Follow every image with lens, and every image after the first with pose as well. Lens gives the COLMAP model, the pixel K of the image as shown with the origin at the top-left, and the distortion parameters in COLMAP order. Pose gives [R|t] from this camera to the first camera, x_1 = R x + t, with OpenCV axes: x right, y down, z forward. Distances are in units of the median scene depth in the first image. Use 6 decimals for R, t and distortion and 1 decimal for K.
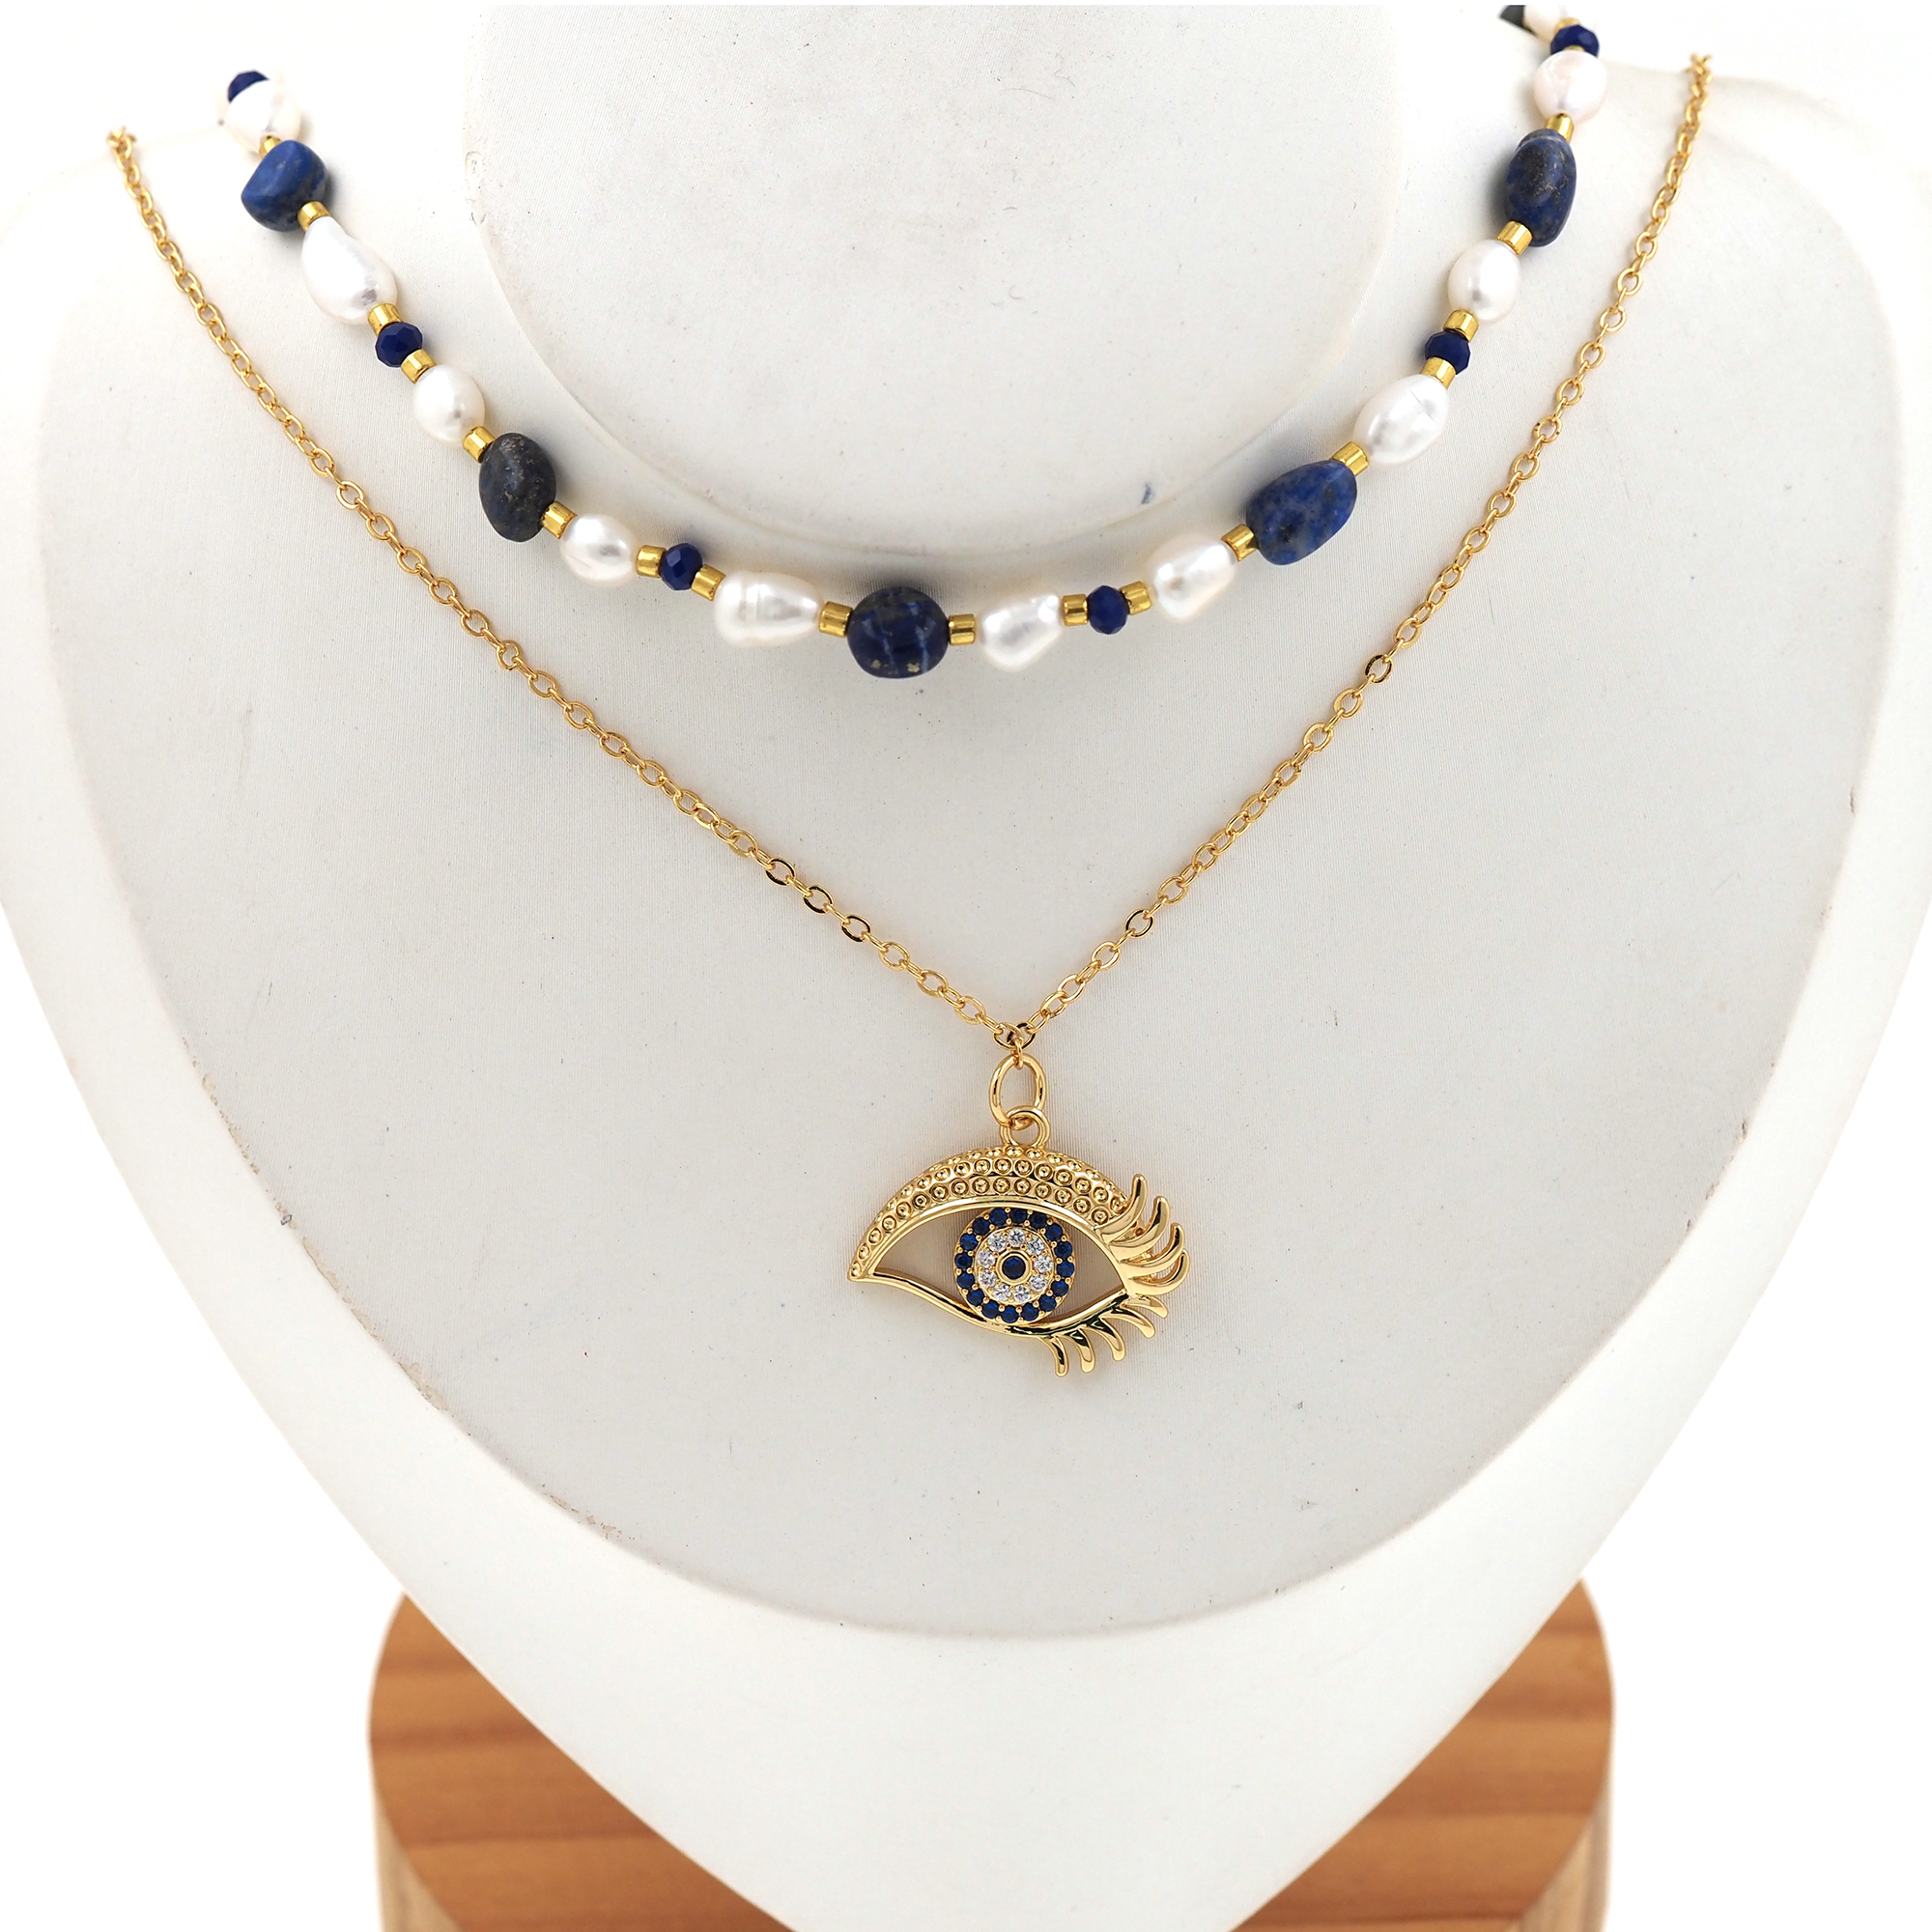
lens RADIAL K [[10195.6, 0, 966.9], [0, 10195.6, 1046.9], [0, 0, 1]] dist [-0.177762, -0.068999]
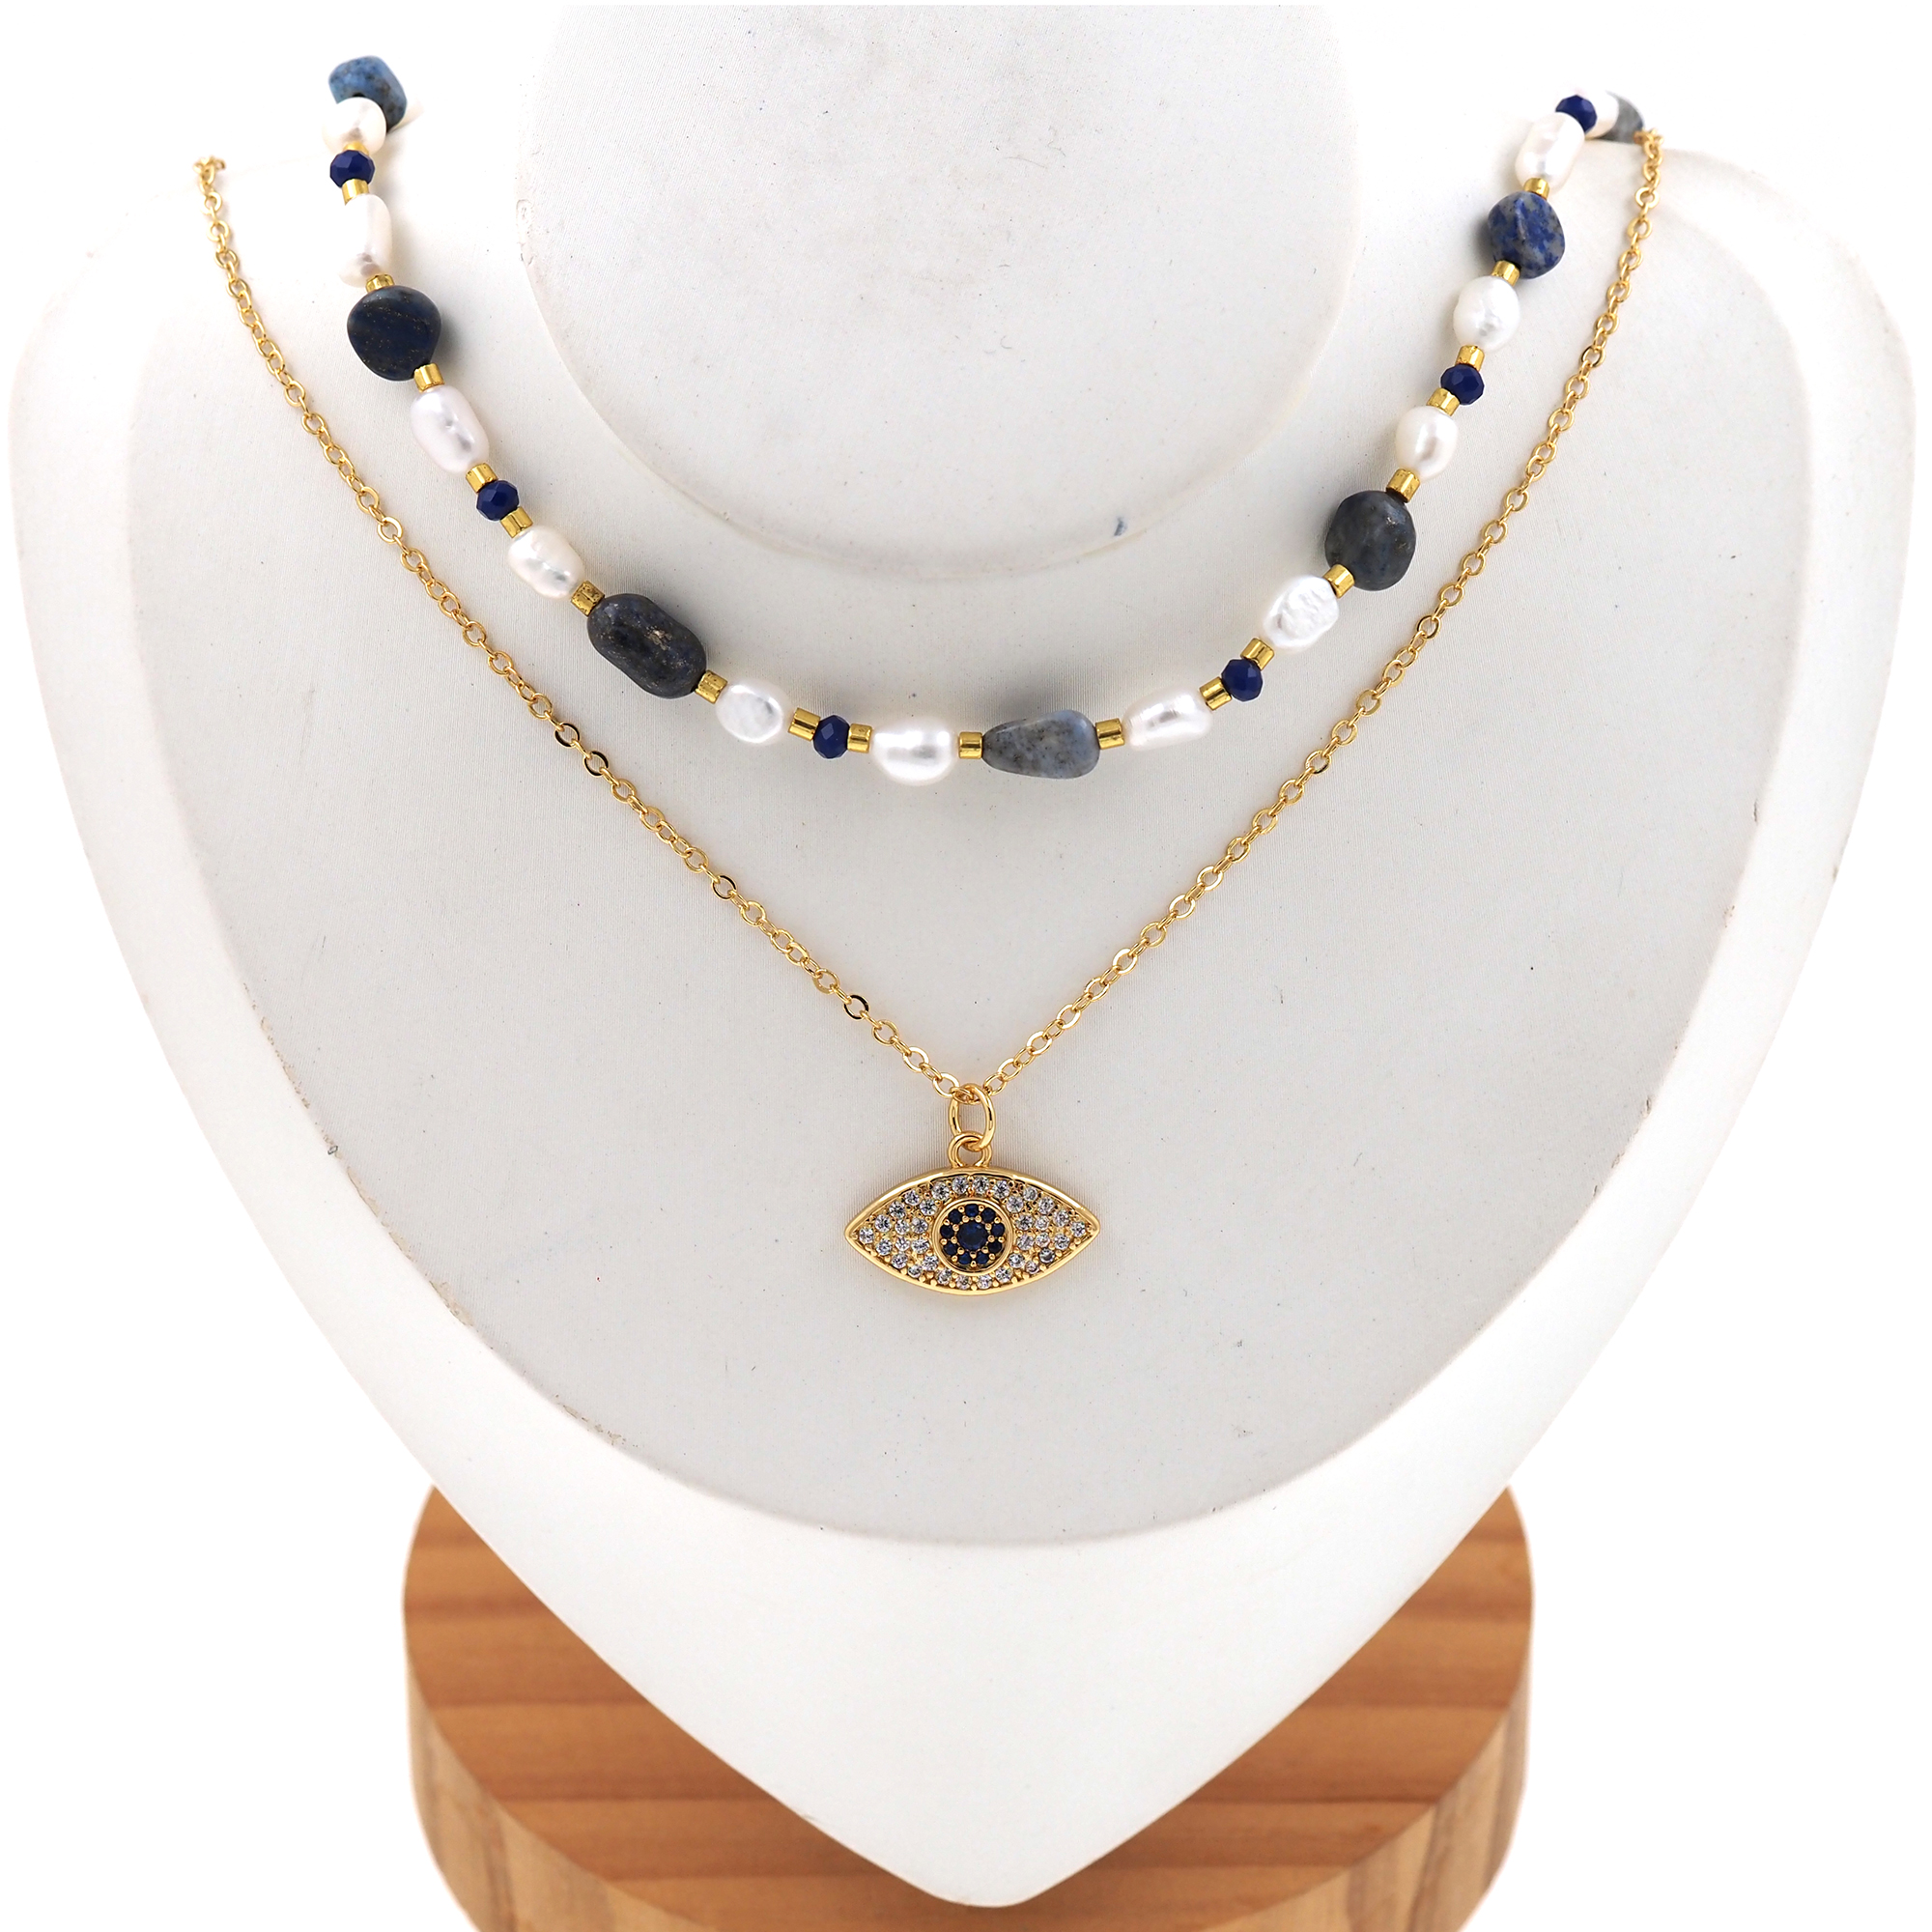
lens RADIAL K [[10195.6, 0, 966.9], [0, 10195.6, 1046.9], [0, 0, 1]] dist [-0.177762, -0.068999]
pose [[0.999492, 0.028282, -0.014708, 0.018340], [-0.027890, 0.999268, 0.026172, -0.025273], [0.015438, -0.025749, 0.999549, -0.109607]]
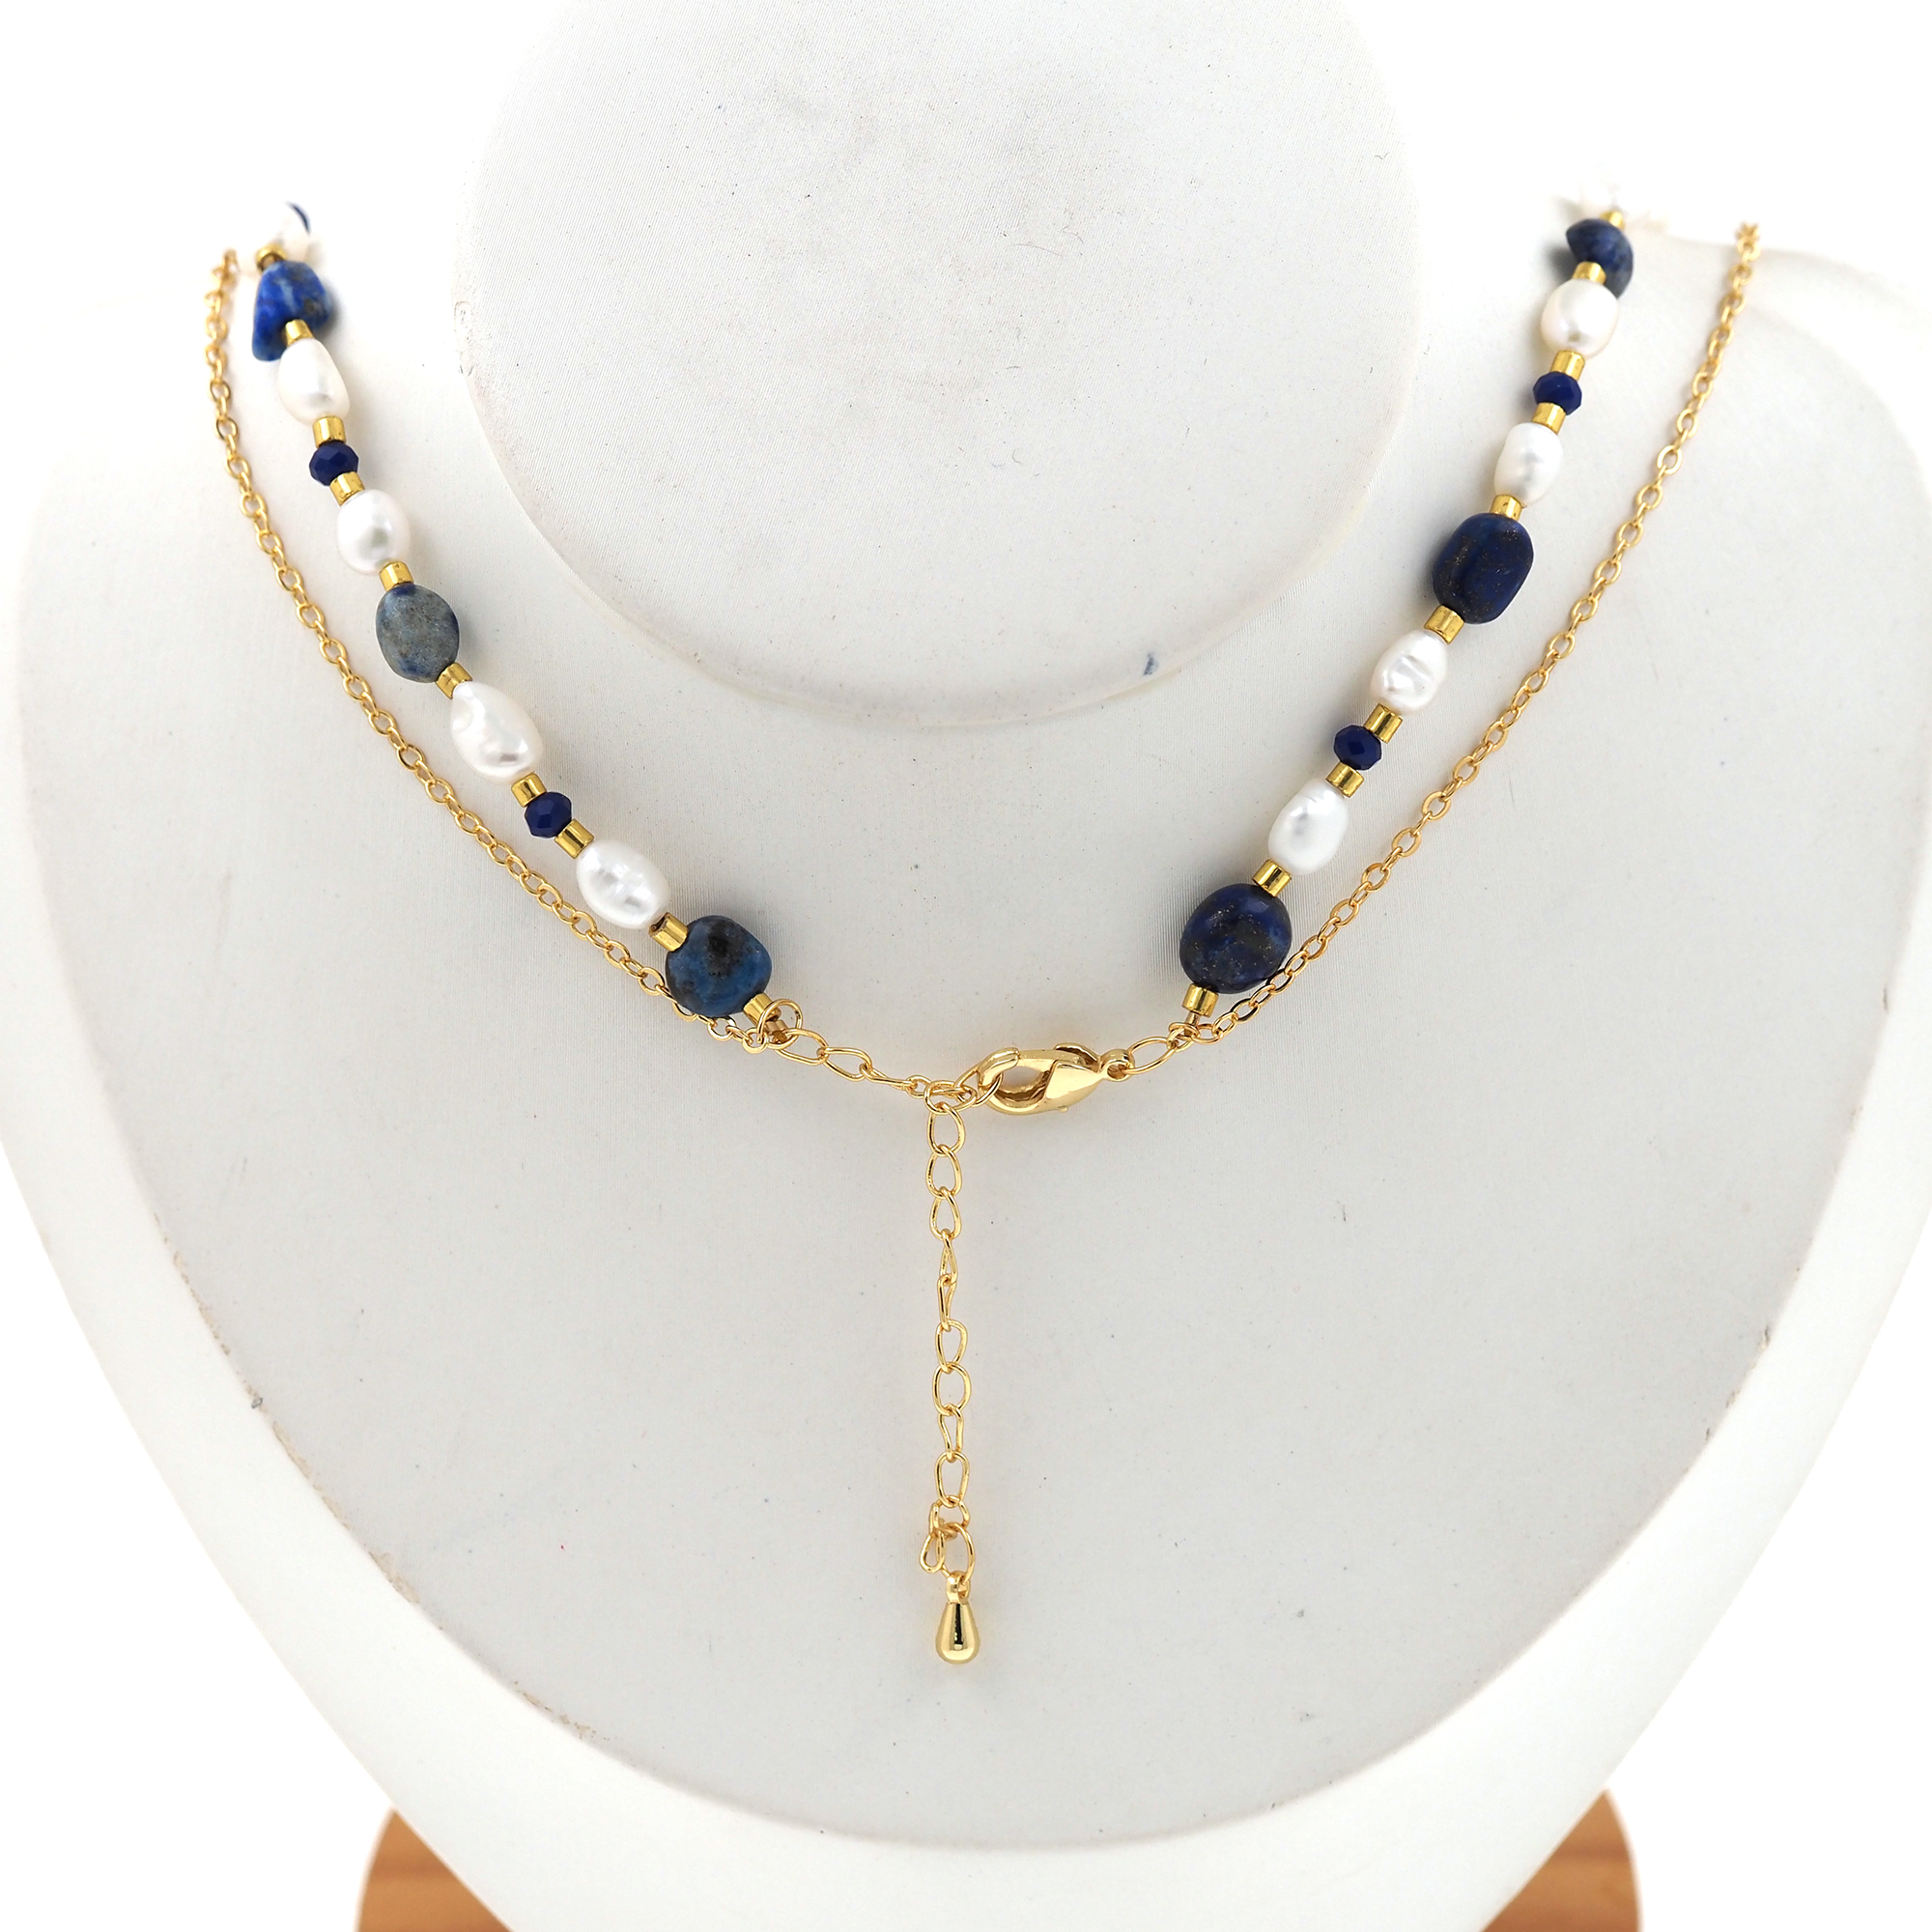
lens RADIAL K [[10195.6, 0, 966.9], [0, 10195.6, 1046.9], [0, 0, 1]] dist [-0.177762, -0.068999]
pose [[0.999572, 0.016465, -0.024184, 0.023461], [-0.017080, 0.999530, -0.025447, 0.006619], [0.023753, 0.025849, 0.999384, 0.033381]]
